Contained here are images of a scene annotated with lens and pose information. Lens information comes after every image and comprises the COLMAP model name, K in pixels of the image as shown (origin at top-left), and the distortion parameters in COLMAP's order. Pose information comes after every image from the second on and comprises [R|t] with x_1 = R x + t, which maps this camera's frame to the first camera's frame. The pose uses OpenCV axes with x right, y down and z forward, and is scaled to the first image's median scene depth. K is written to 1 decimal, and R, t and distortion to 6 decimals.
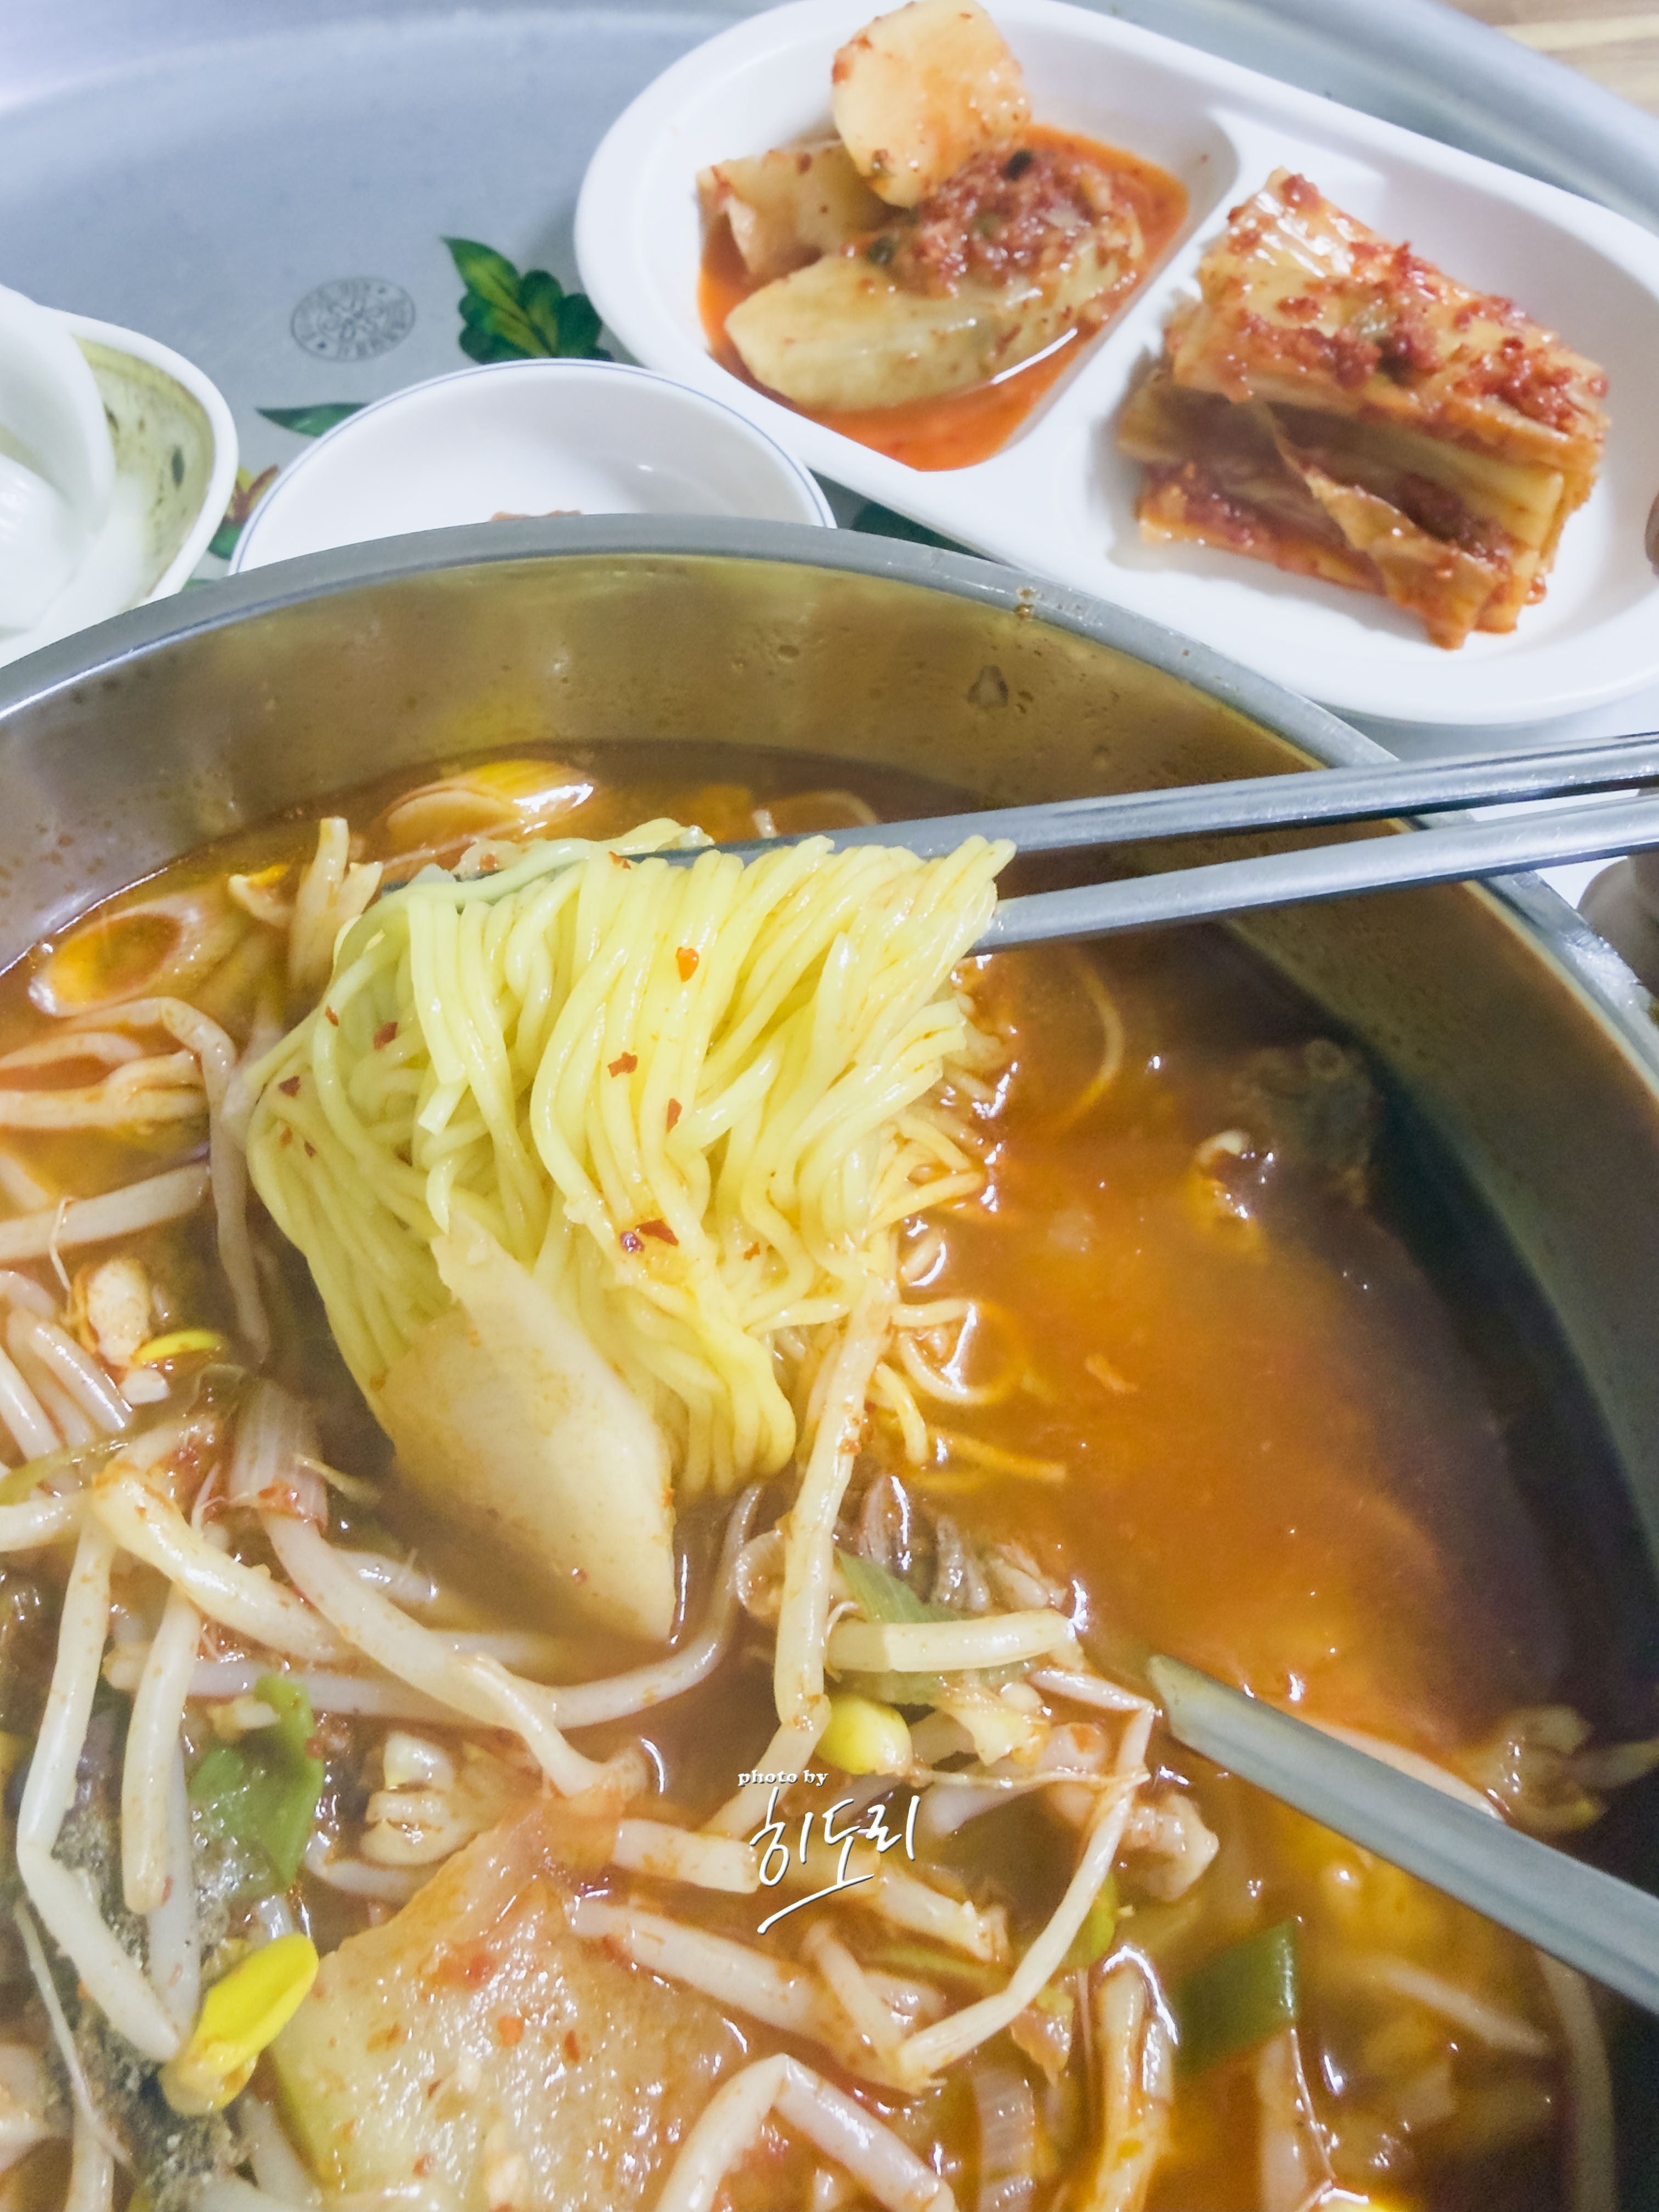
lens RADIAL K [[1553.4, 0, 828.2], [0, 1553.4, 894.5], [0, 0, 1]] dist [-0.011654, -0.001056]
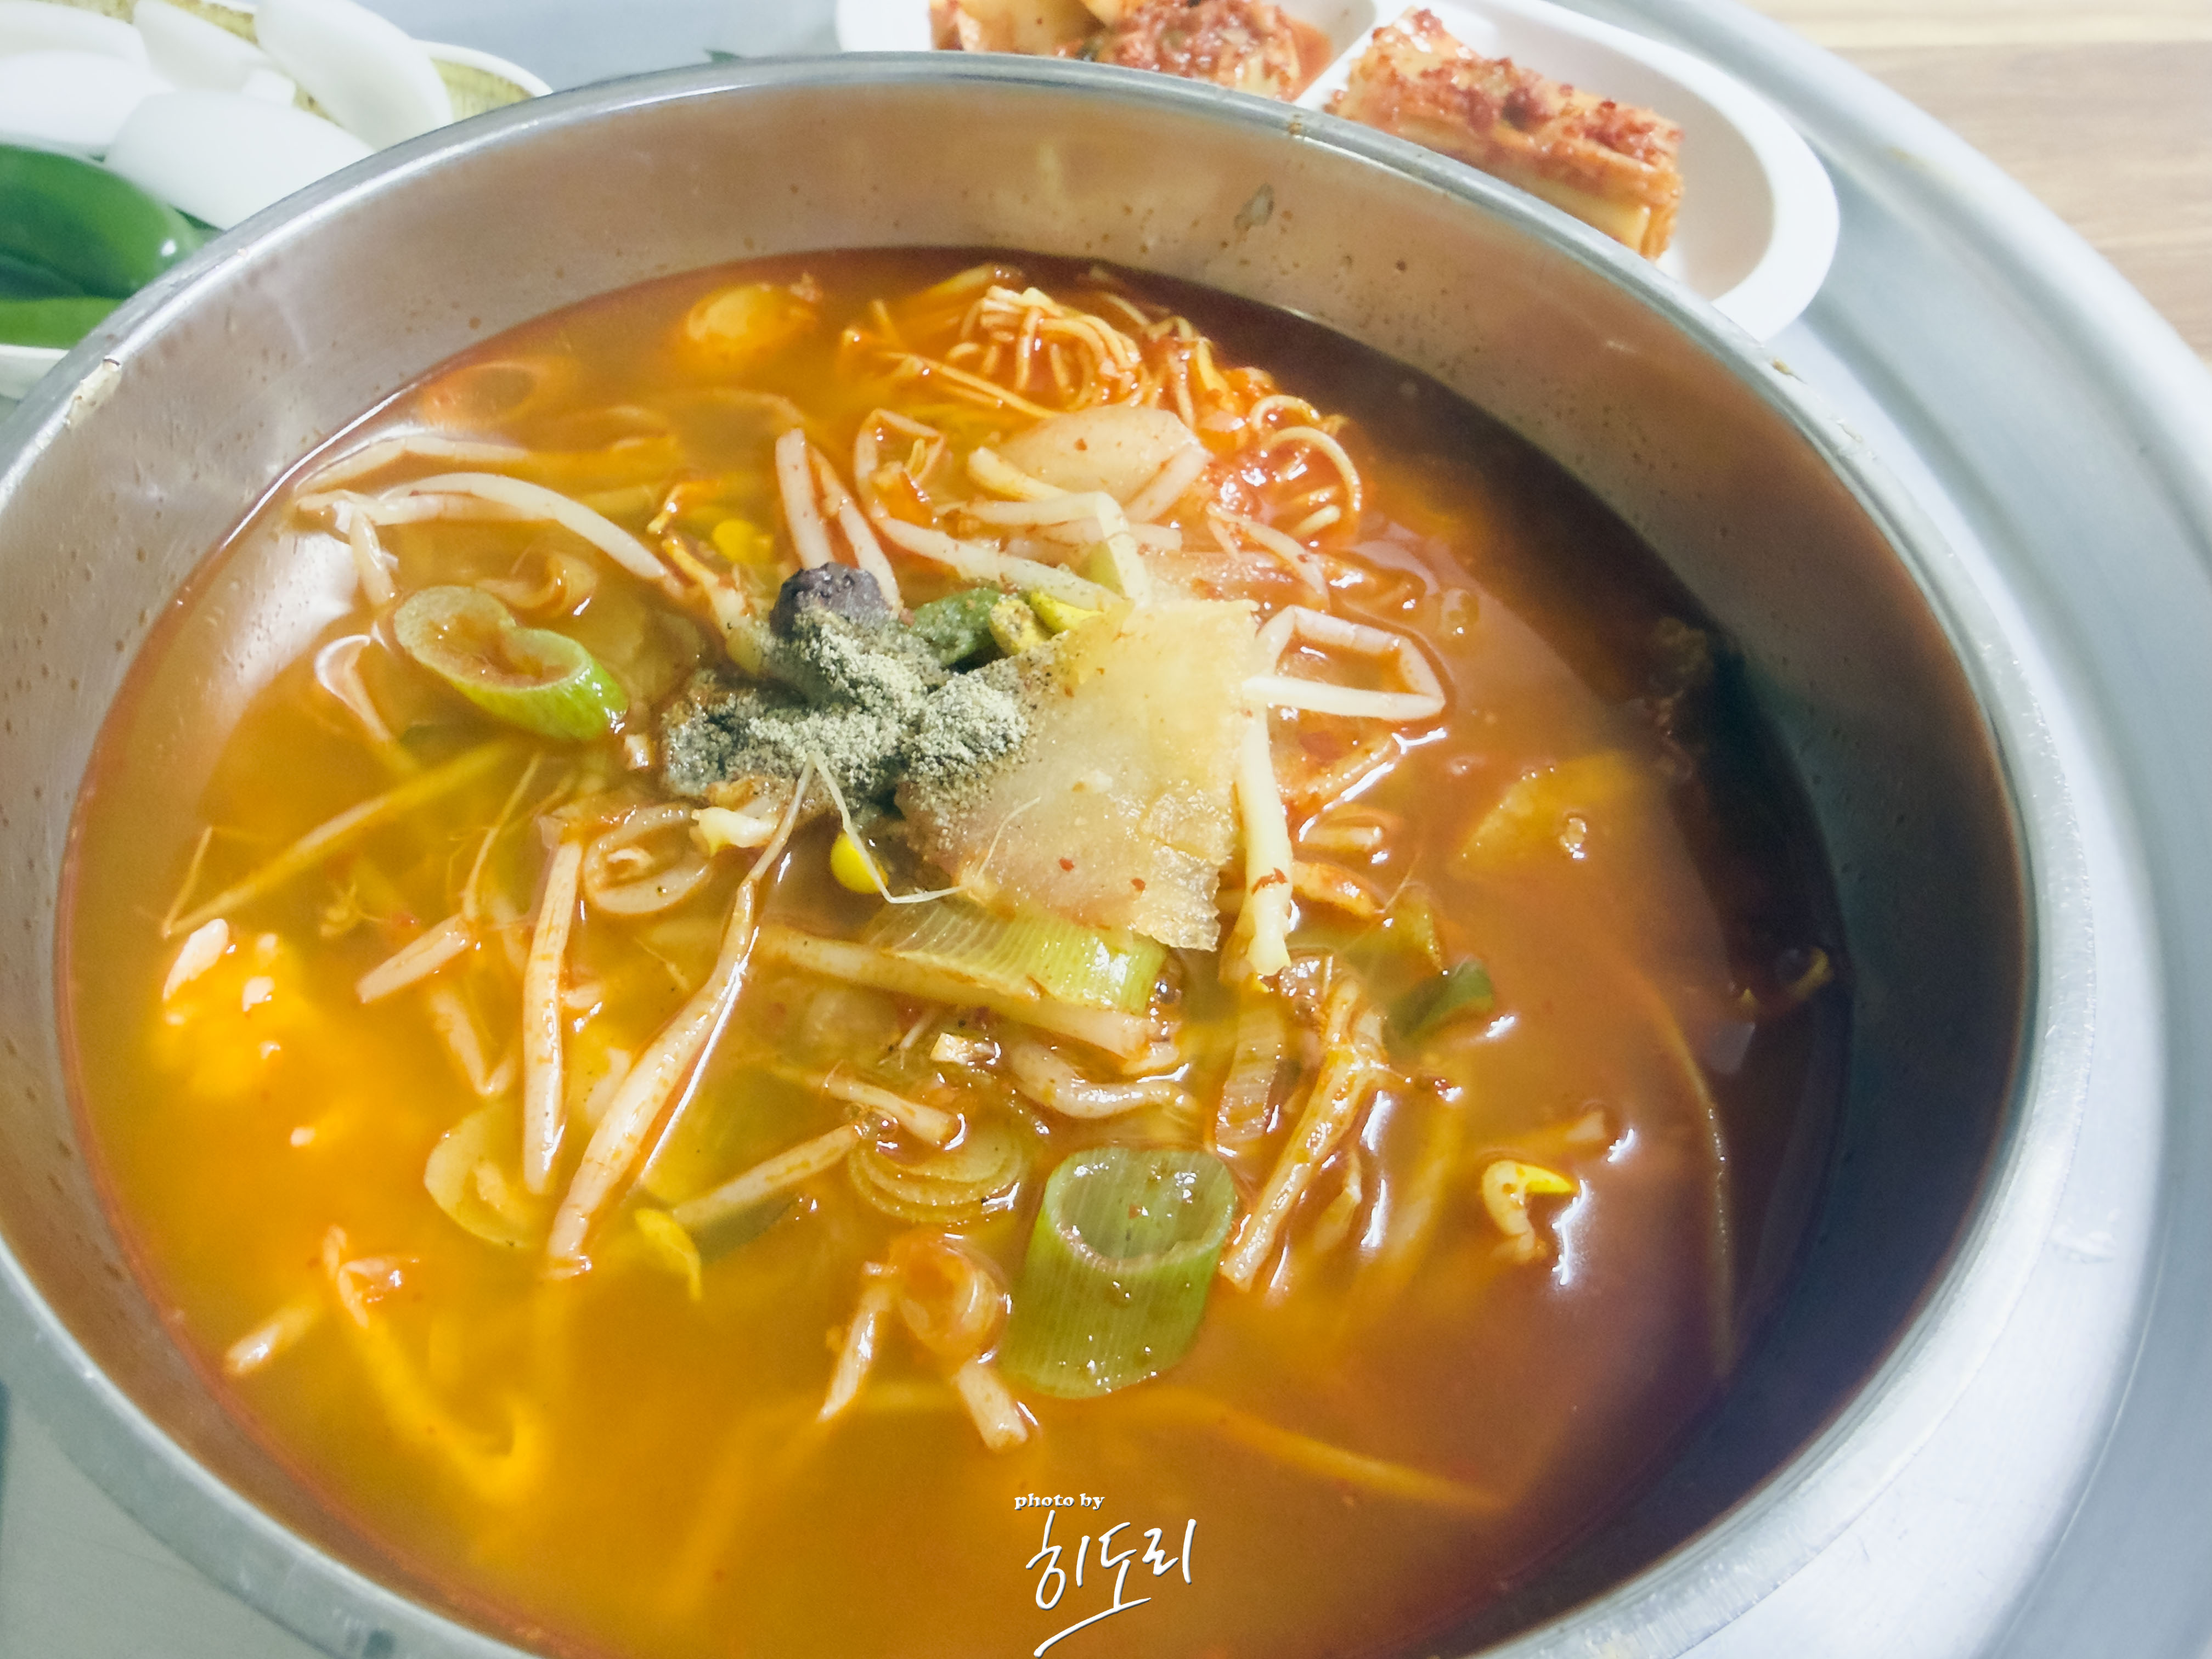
lens RADIAL K [[1565.2, 0, 975.8], [0, 1565.2, 835.7], [0, 0, 1]] dist [-0.004396, 0.003434]
pose [[0.998215, 0.025776, 0.053879, -0.102890], [-0.019828, 0.993937, -0.108149, 0.326024], [-0.056340, 0.106887, 0.992674, -0.137499]]
